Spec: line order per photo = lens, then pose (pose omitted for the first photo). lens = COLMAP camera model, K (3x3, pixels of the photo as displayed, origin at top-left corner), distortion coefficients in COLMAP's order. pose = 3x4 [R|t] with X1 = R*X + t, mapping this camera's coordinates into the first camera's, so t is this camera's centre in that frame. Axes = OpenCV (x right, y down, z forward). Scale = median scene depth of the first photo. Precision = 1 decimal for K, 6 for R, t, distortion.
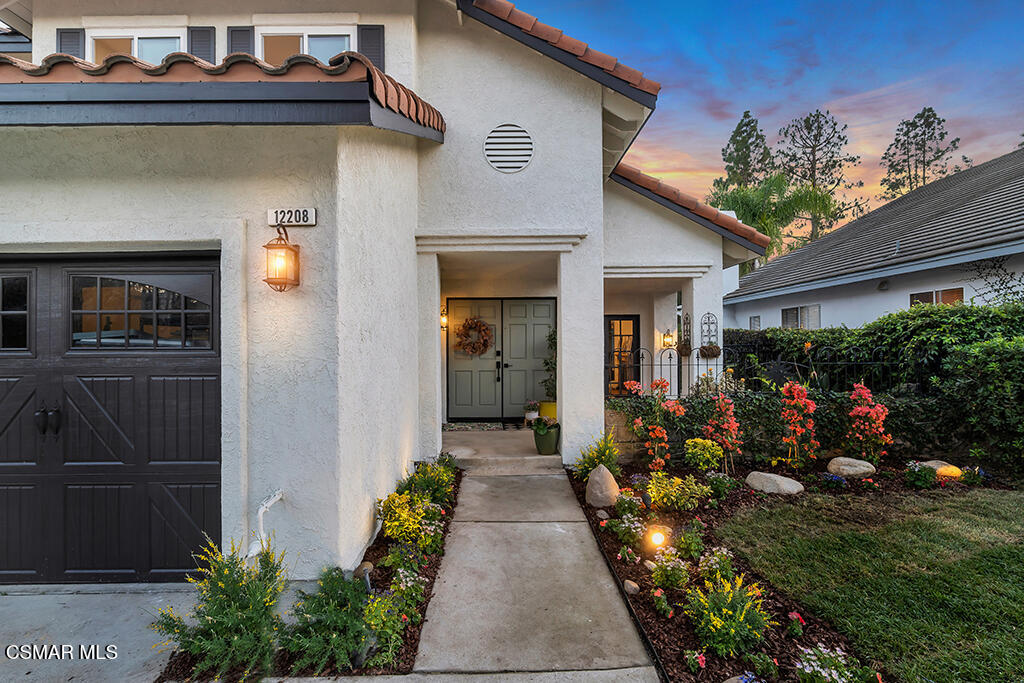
lens RADIAL K [[483.9, 0, 512.0], [0, 483.9, 341.5], [0, 0, 1]] dist [-0.014112, 0.000782]
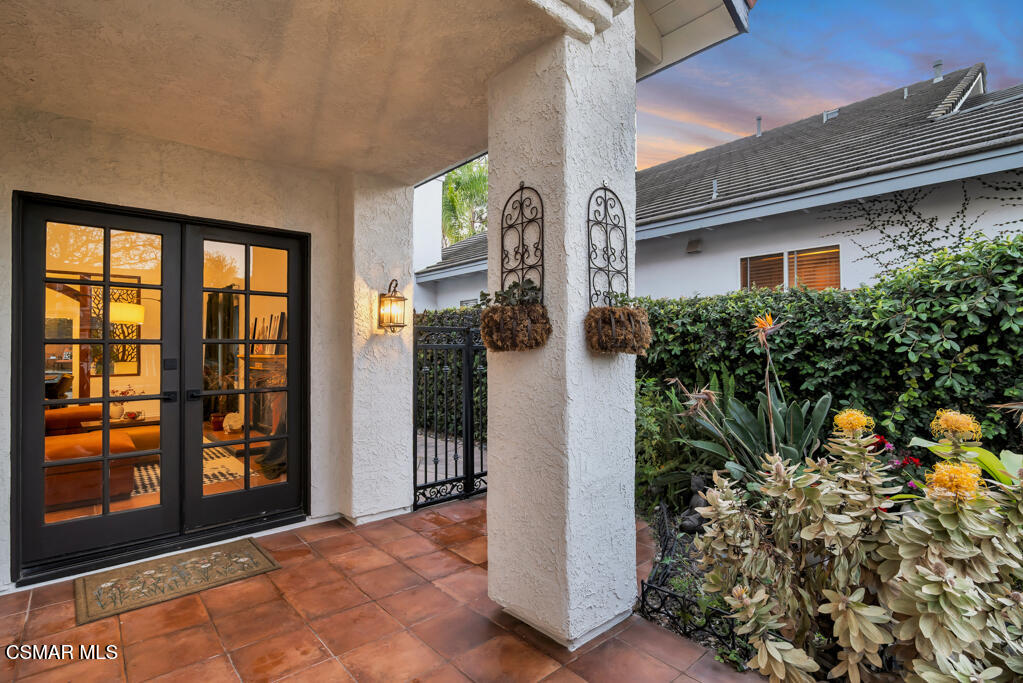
lens RADIAL K [[484.5, 0, 511.9], [0, 484.5, 344.3], [0, 0, 1]] dist [-0.027133, 0.007868]
pose [[0.761756, 0.009993, 0.647787, 0.201029], [-0.005408, 0.999944, -0.009066, 0.031852], [-0.647841, 0.003403, 0.761768, 0.849579]]
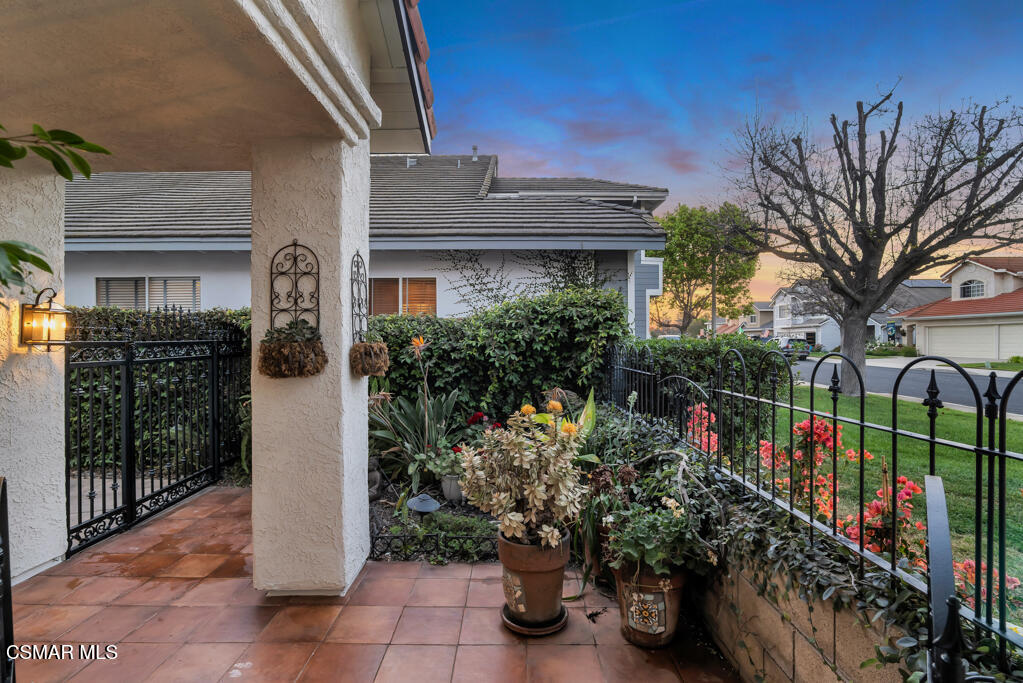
lens RADIAL K [[476.9, 0, 507.5], [0, 476.9, 341.4], [0, 0, 1]] dist [-0.016881, 0.000757]
pose [[0.030786, 0.001729, 0.999525, 0.053761], [-0.005181, 0.999985, -0.001570, 0.008203], [-0.999513, -0.005130, 0.030794, 0.895516]]
